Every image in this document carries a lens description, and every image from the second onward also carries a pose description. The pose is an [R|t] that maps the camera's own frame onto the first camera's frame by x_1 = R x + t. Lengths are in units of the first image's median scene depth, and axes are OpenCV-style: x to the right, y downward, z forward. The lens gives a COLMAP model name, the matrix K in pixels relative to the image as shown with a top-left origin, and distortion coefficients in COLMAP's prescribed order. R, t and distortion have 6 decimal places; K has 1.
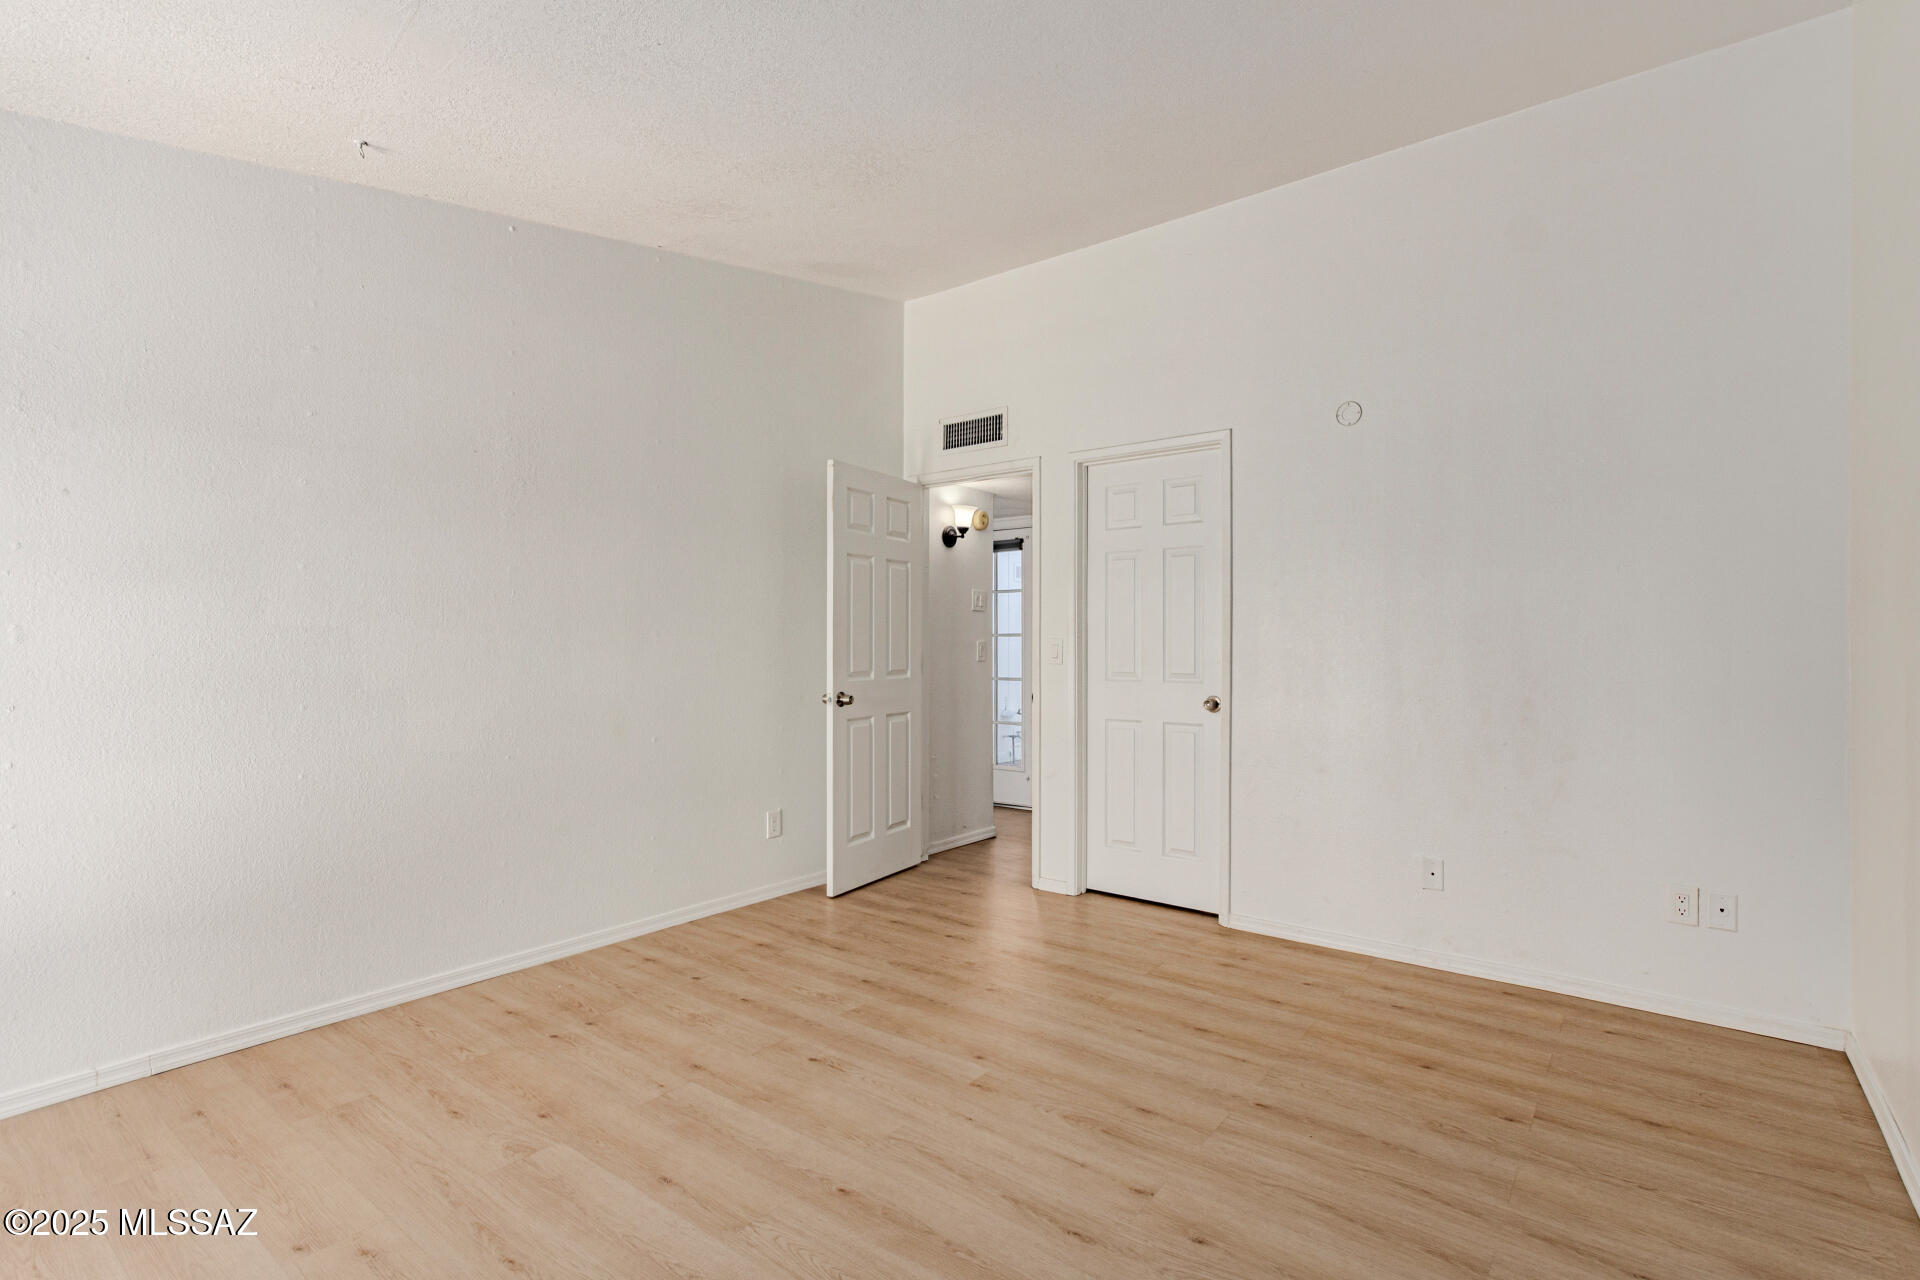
lens RADIAL K [[892.6, 0, 975.4], [0, 892.6, 654.7], [0, 0, 1]] dist [0.003206, -0.000755]
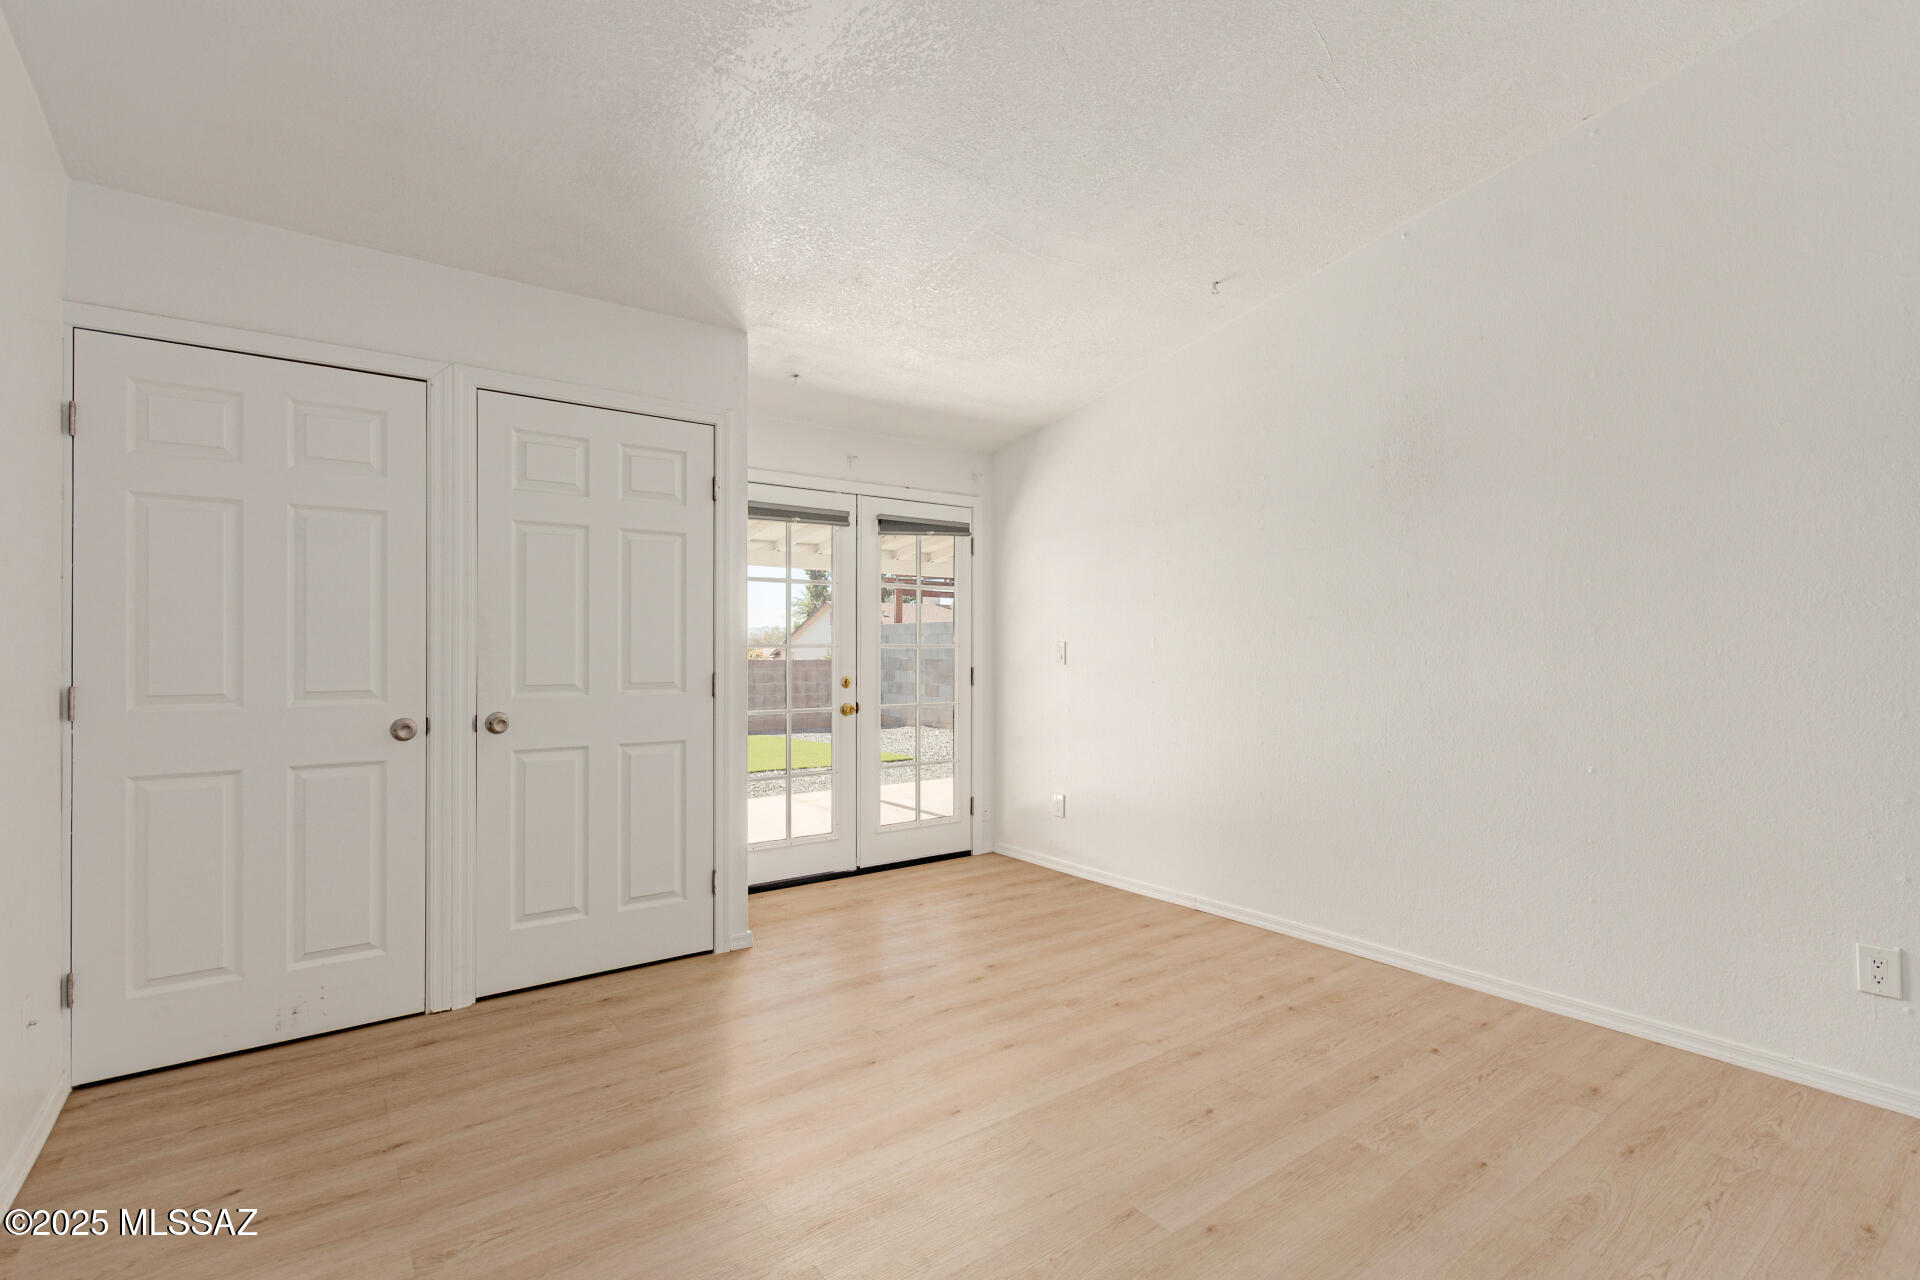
lens RADIAL K [[892.6, 0, 977.3], [0, 892.6, 636.9], [0, 0, 1]] dist [0.003206, -0.000755]
pose [[-0.268493, -0.014026, -0.963179, 0.694940], [-0.006803, 0.999897, -0.012664, -0.004966], [0.963258, 0.003152, -0.268561, 0.950496]]
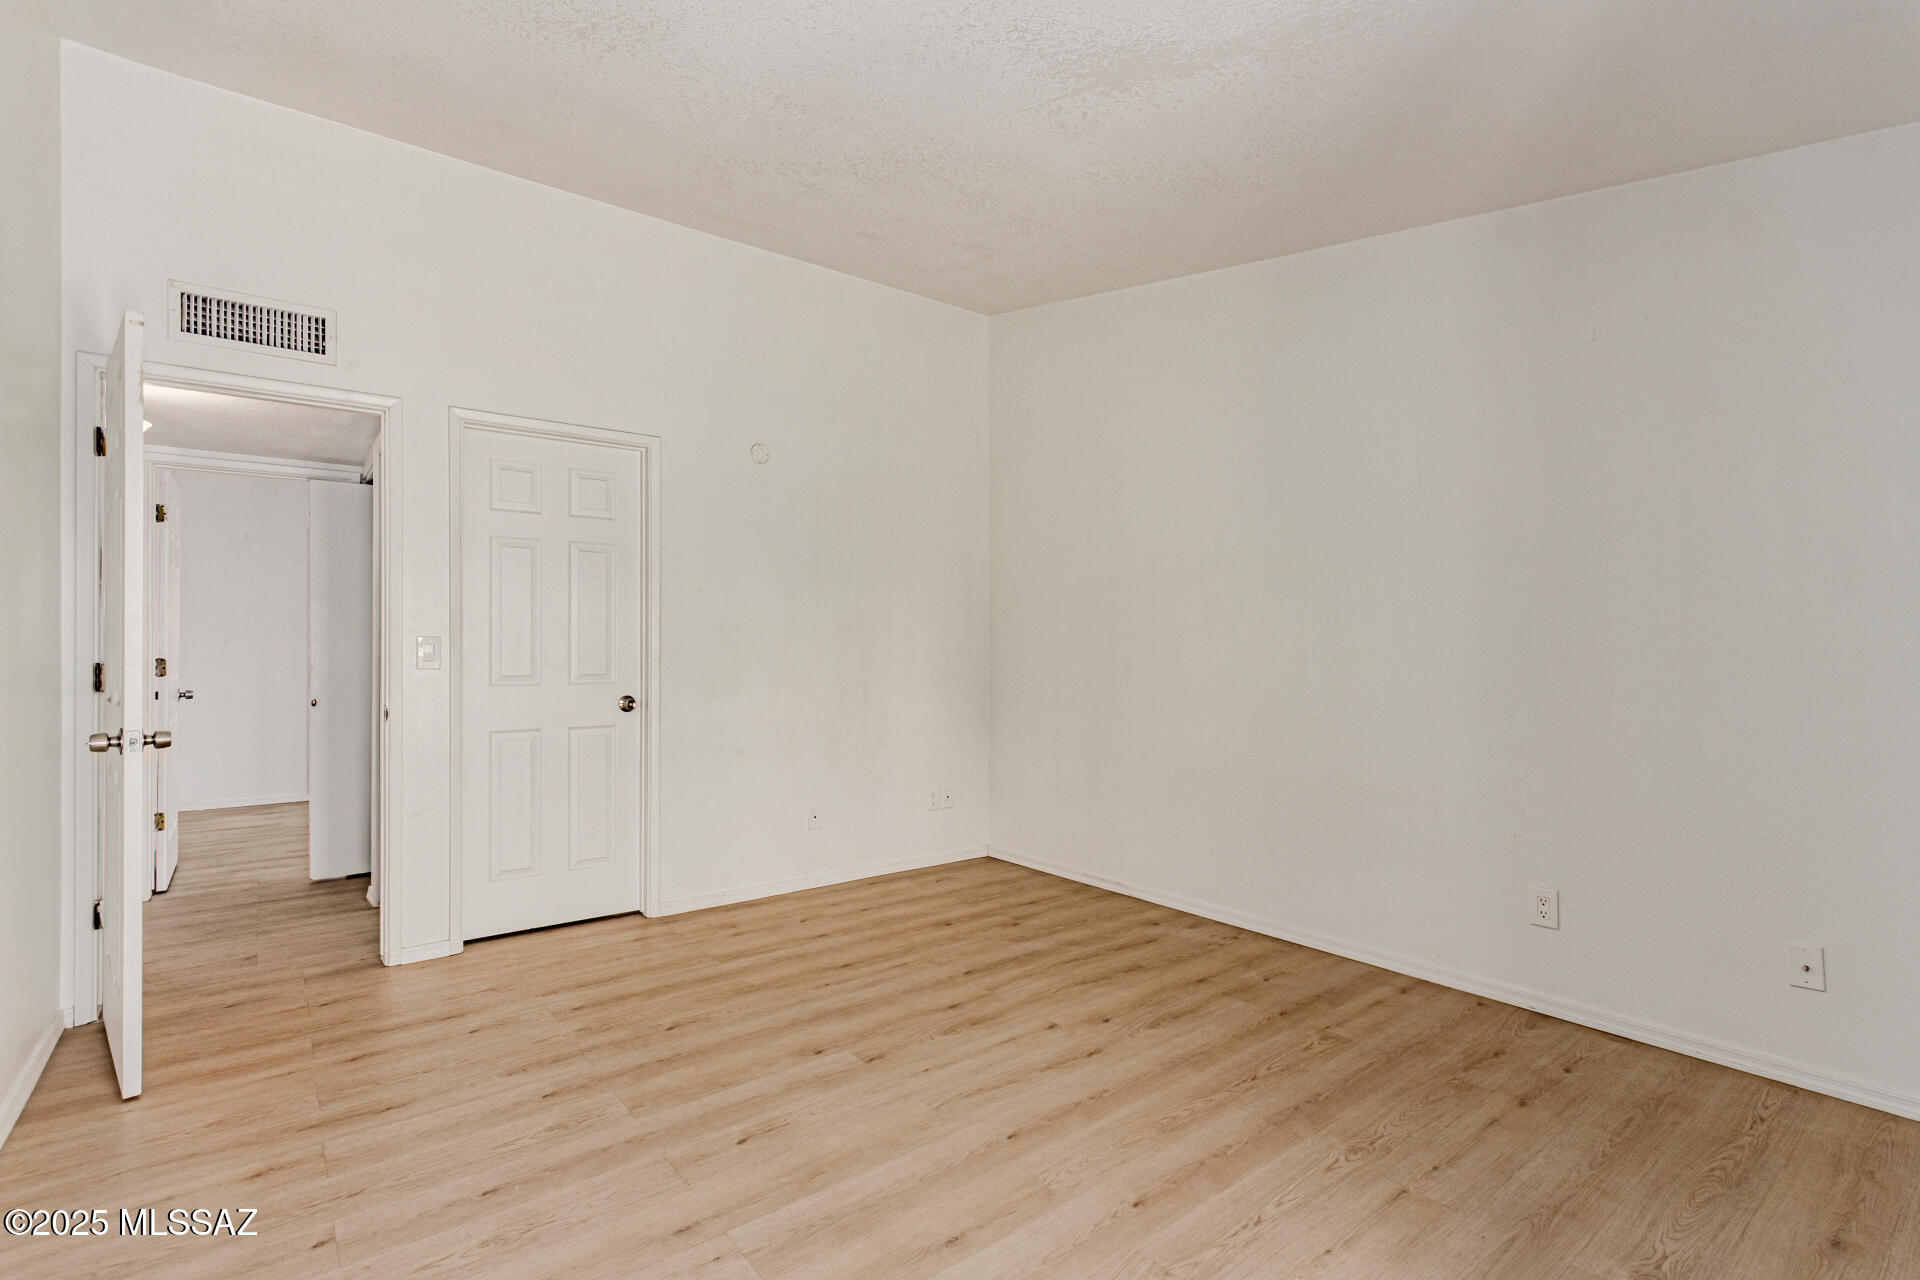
lens RADIAL K [[892.6, 0, 962.5], [0, 892.6, 642.8], [0, 0, 1]] dist [0.003206, -0.000755]
pose [[0.249765, 0.003837, 0.968299, -0.877223], [0.010569, 0.999922, -0.006688, -0.002593], [-0.968249, 0.011905, 0.249705, 0.551028]]
